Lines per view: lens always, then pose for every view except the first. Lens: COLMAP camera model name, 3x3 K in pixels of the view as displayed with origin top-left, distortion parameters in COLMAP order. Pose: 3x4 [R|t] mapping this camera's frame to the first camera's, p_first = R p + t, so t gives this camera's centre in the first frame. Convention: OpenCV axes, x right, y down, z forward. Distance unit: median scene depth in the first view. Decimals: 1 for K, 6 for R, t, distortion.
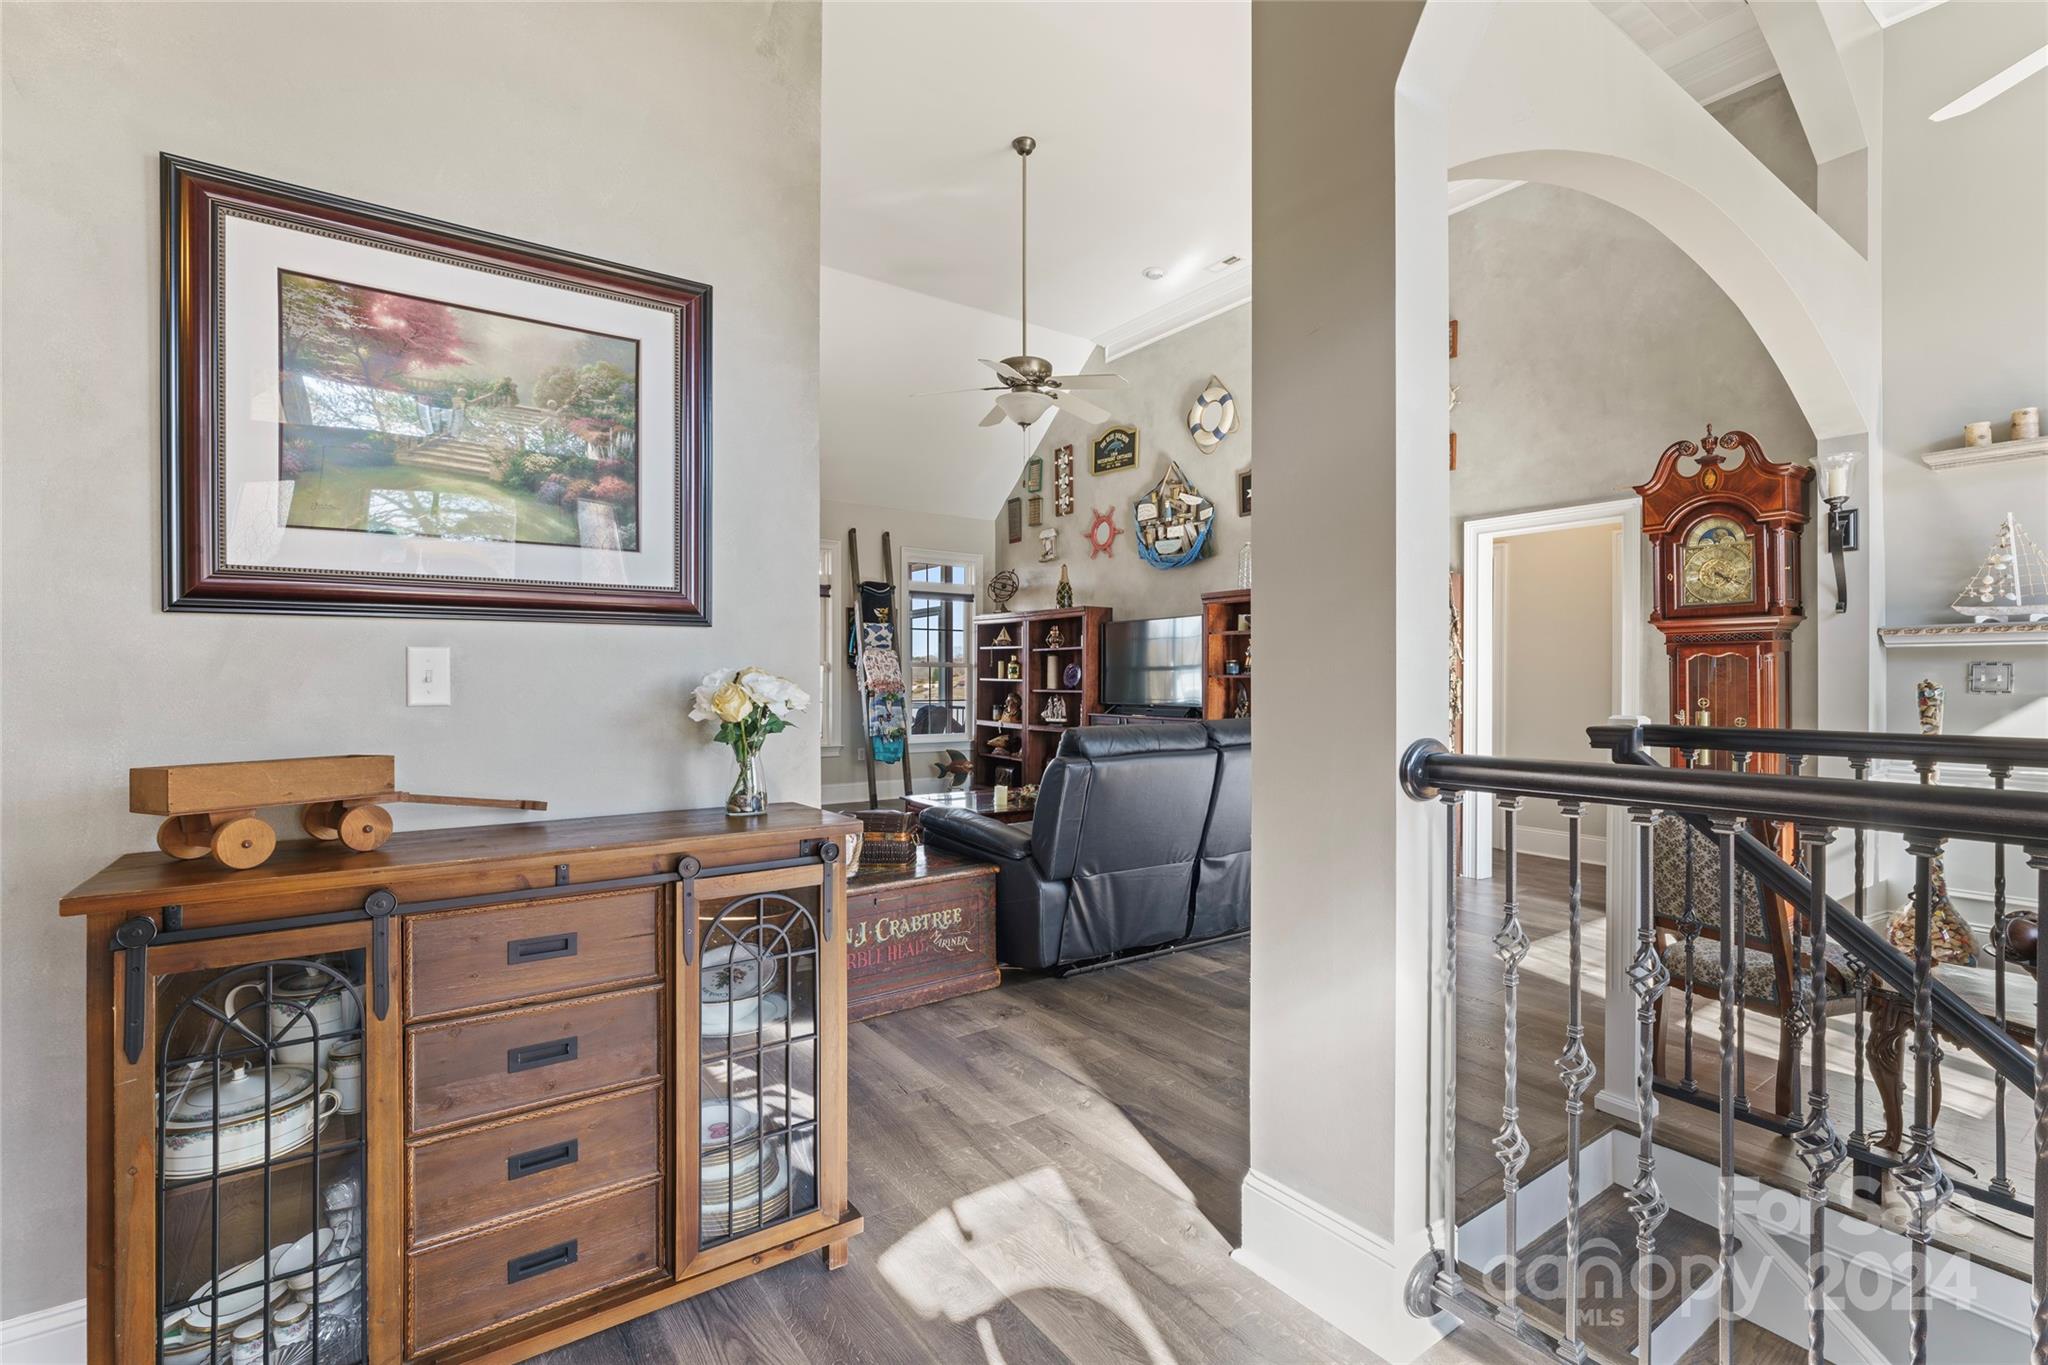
lens RADIAL K [[921.1, 0, 1024.0], [0, 921.1, 682.5], [0, 0, 1]] dist [-0.000202, -0.000061]
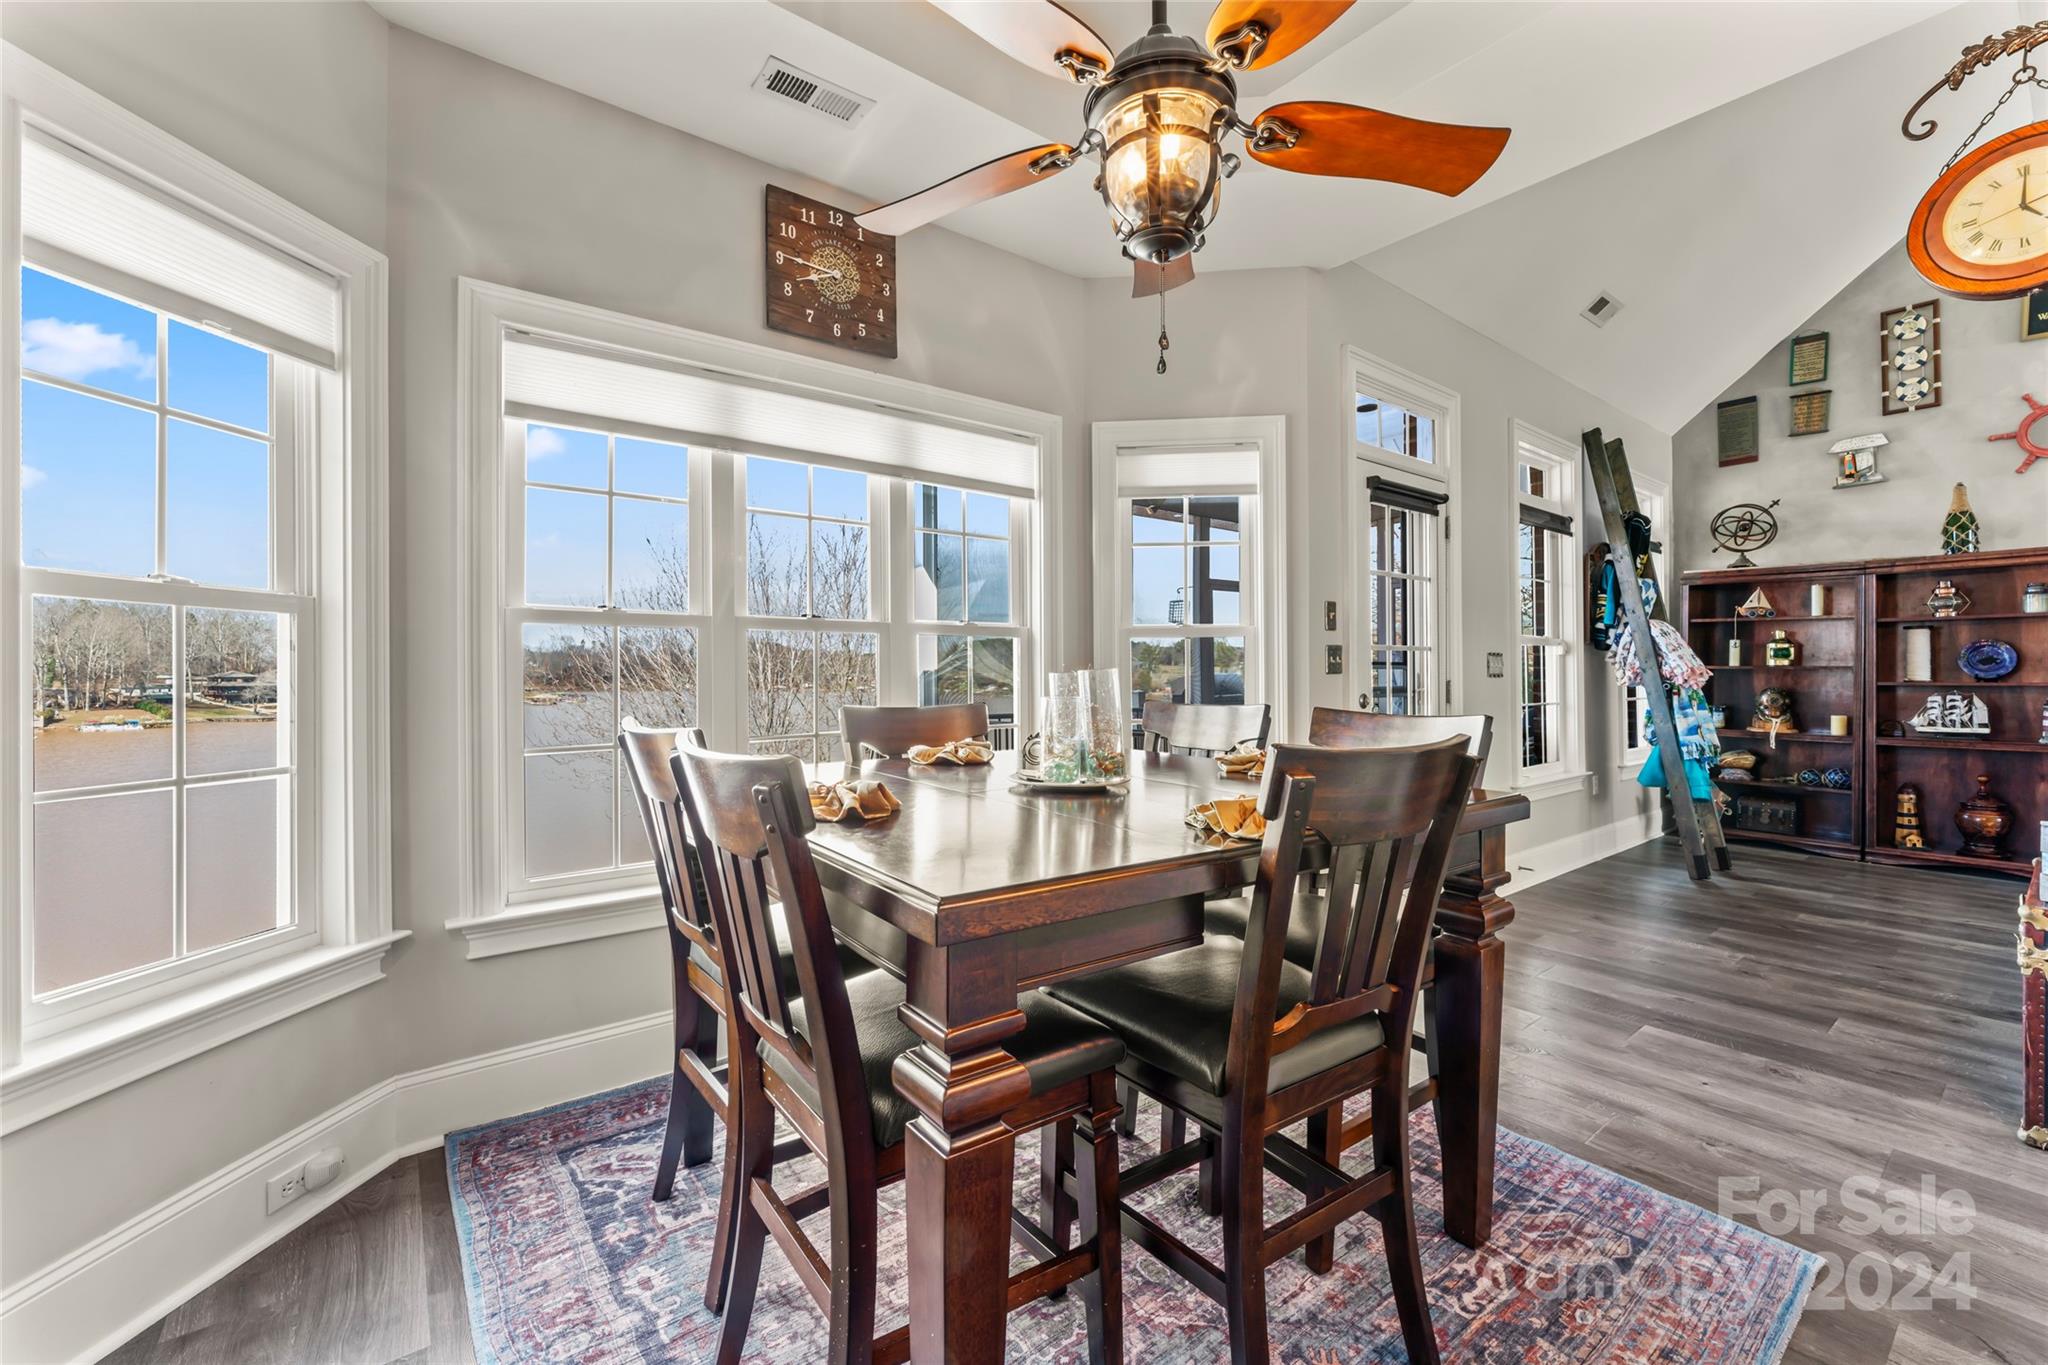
lens RADIAL K [[836.1, 0, 1022.1], [0, 836.1, 674.4], [0, 0, 1]] dist [-0.008480, 0.001503]
pose [[0.999323, -0.002174, 0.036714, -0.632157], [0.002117, 0.999996, 0.001590, 0.000999], [-0.036717, -0.001511, 0.999325, 0.462235]]
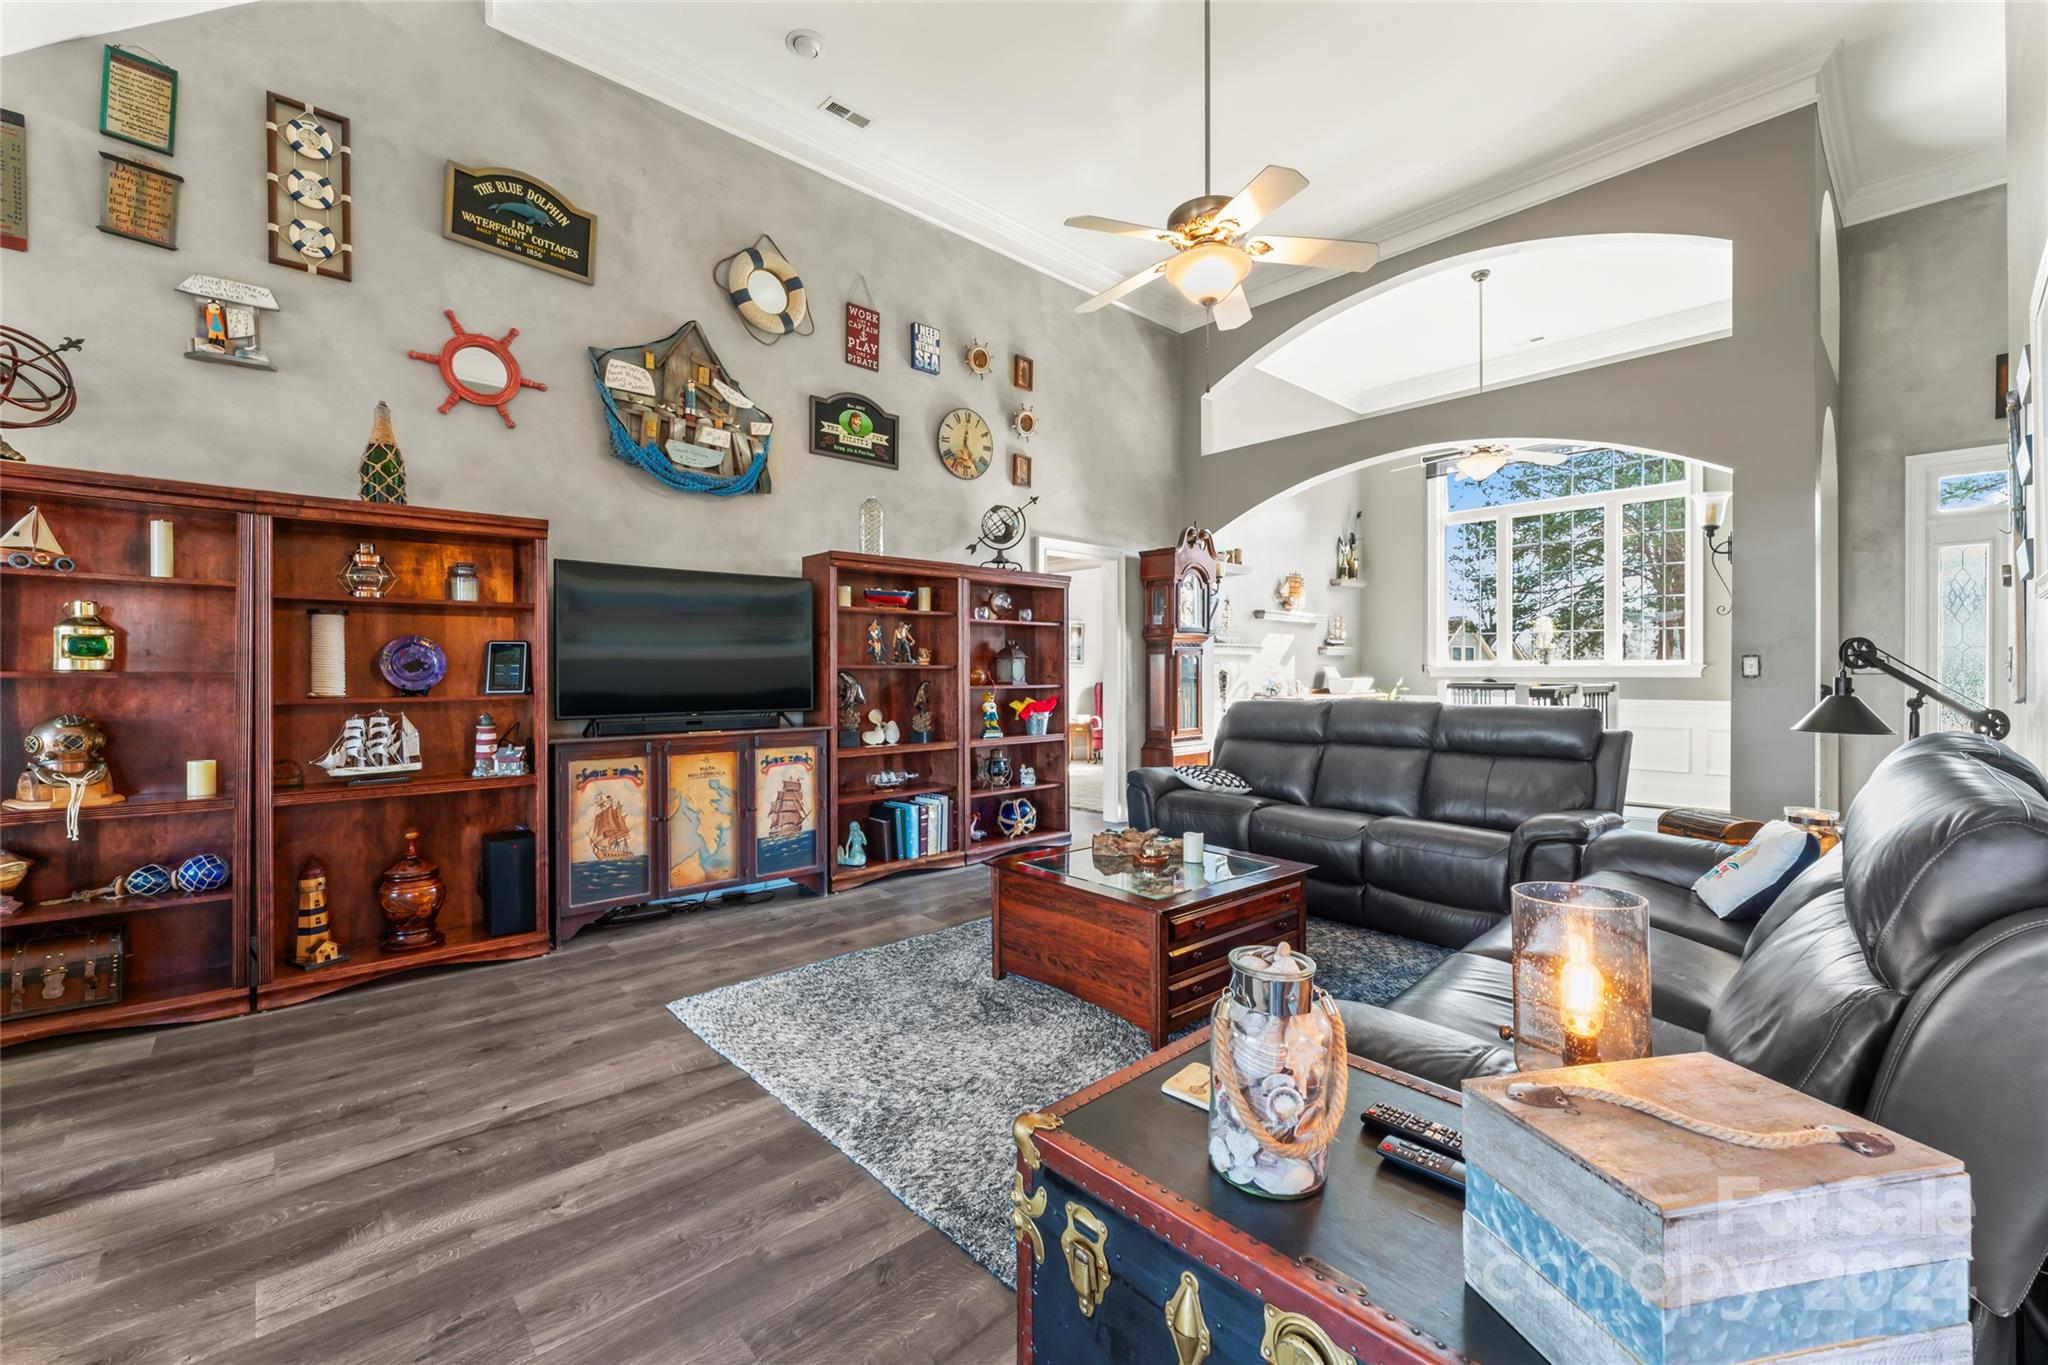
lens RADIAL K [[836.1, 0, 1022.1], [0, 836.1, 674.4], [0, 0, 1]] dist [-0.008480, 0.001503]
pose [[-0.121260, -0.002780, 0.992617, -0.381902], [0.001985, 0.999993, 0.003043, -0.002544], [-0.992619, 0.002339, -0.121254, 0.765928]]
